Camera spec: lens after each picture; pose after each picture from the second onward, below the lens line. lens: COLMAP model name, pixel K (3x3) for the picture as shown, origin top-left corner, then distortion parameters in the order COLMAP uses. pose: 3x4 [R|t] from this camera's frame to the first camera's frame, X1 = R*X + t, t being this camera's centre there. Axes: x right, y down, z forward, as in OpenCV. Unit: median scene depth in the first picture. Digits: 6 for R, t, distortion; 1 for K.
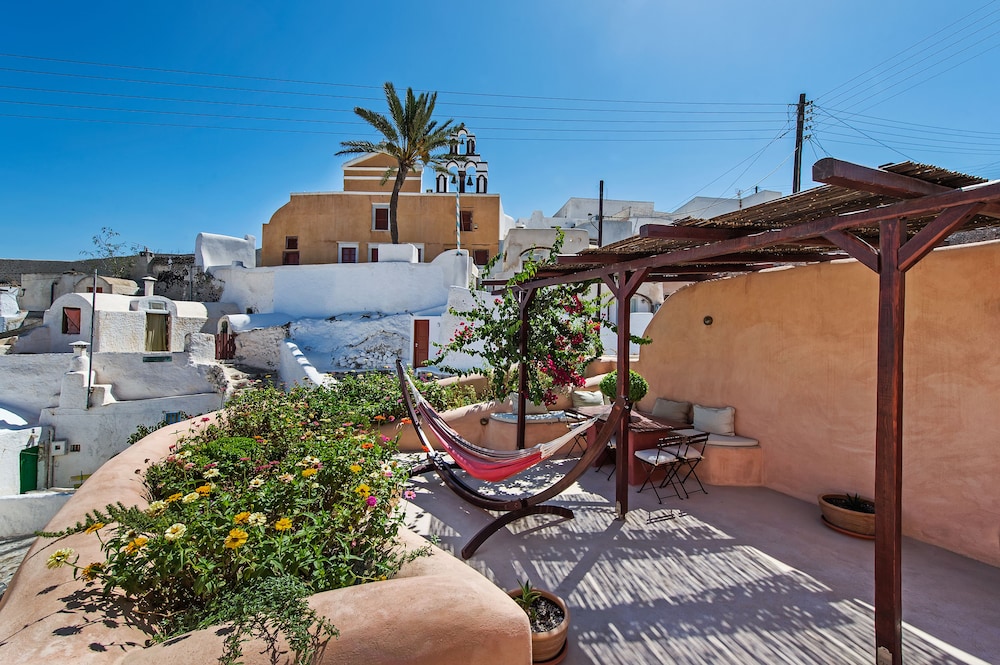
lens RADIAL K [[399.7, 0, 508.2], [0, 399.7, 334.4], [0, 0, 1]] dist [0.012936, -0.000852]
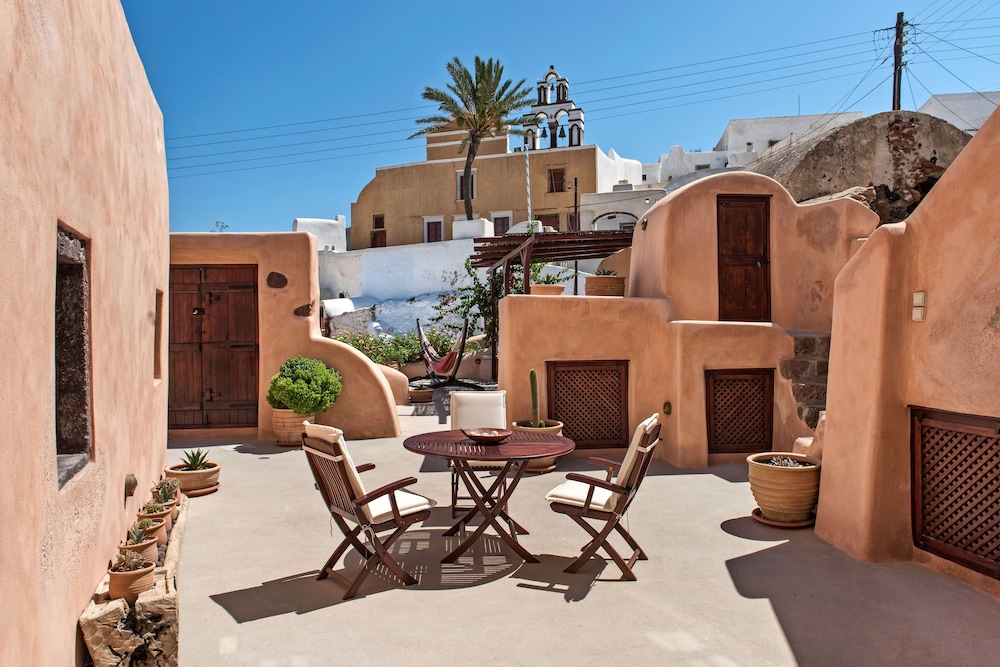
lens RADIAL K [[673.9, 0, 549.8], [0, 673.9, 344.8], [0, 0, 1]] dist [-0.009852, 0.000918]
pose [[0.959461, -0.020765, -0.281074, 0.316489], [0.028915, 0.999272, 0.024881, 0.036495], [0.280353, -0.031999, 0.959364, -0.458112]]
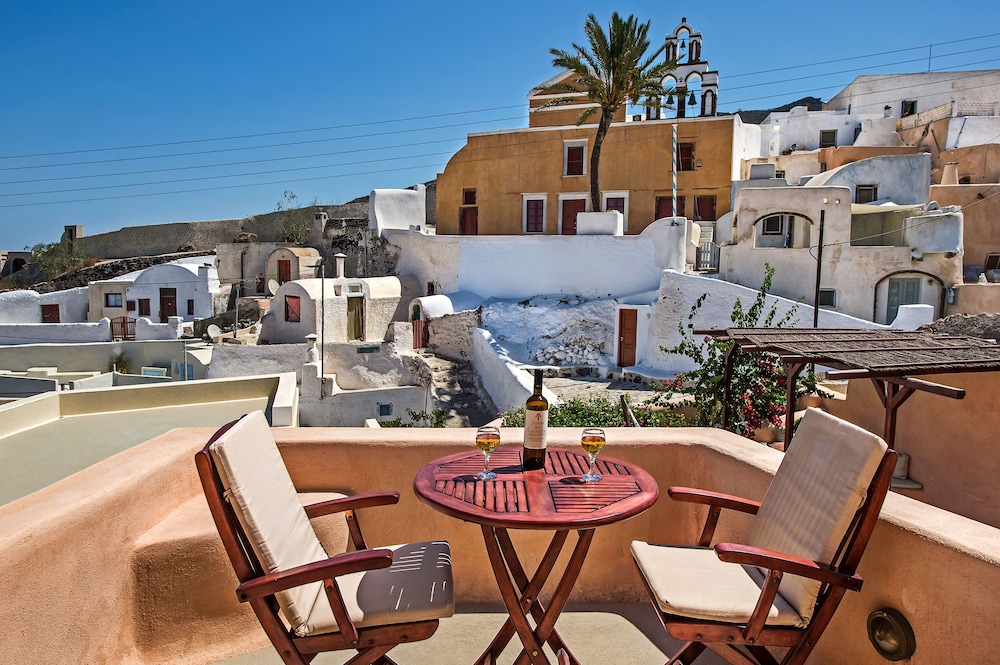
lens RADIAL K [[691.8, 0, 559.3], [0, 691.8, 333.1], [0, 0, 1]] dist [-0.003151, 0.001823]
pose [[0.957981, 0.028000, -0.285462, 0.049144], [0.003676, 0.993944, 0.109828, -0.118782], [0.286809, -0.106262, 0.952076, -0.348182]]
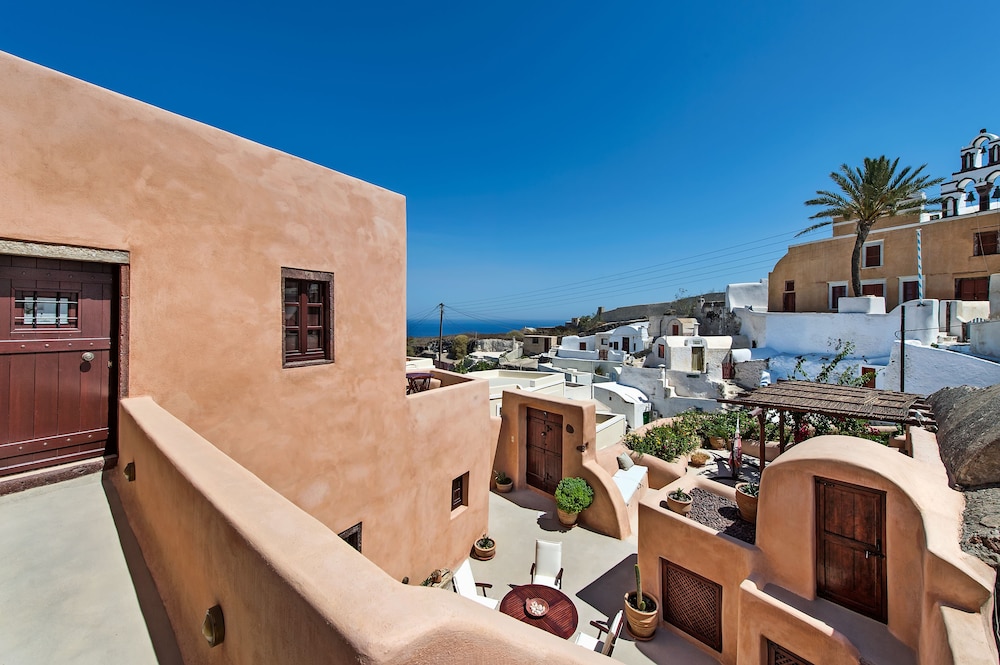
lens RADIAL K [[431.6, 0, 494.3], [0, 431.6, 311.6], [0, 0, 1]] dist [0.004563, 0.000131]
pose [[0.304062, -0.012409, -0.952572, 0.519583], [0.006574, 0.999919, -0.010927, -0.155200], [0.952630, -0.002940, 0.304119, -0.322837]]
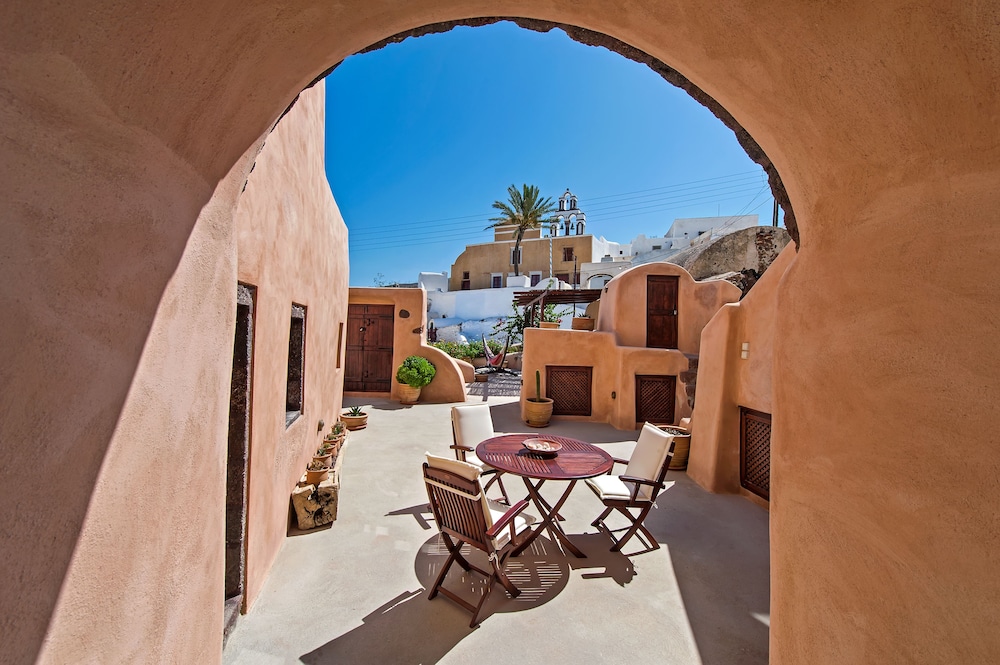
lens RADIAL K [[395.0, 0, 527.5], [0, 395.0, 337.8], [0, 0, 1]] dist [0.002444, 0.000057]
pose [[0.929258, 0.011104, -0.369263, 0.339230], [-0.010715, 0.999938, 0.003103, 0.025405], [0.369275, 0.001073, 0.929320, -0.474816]]
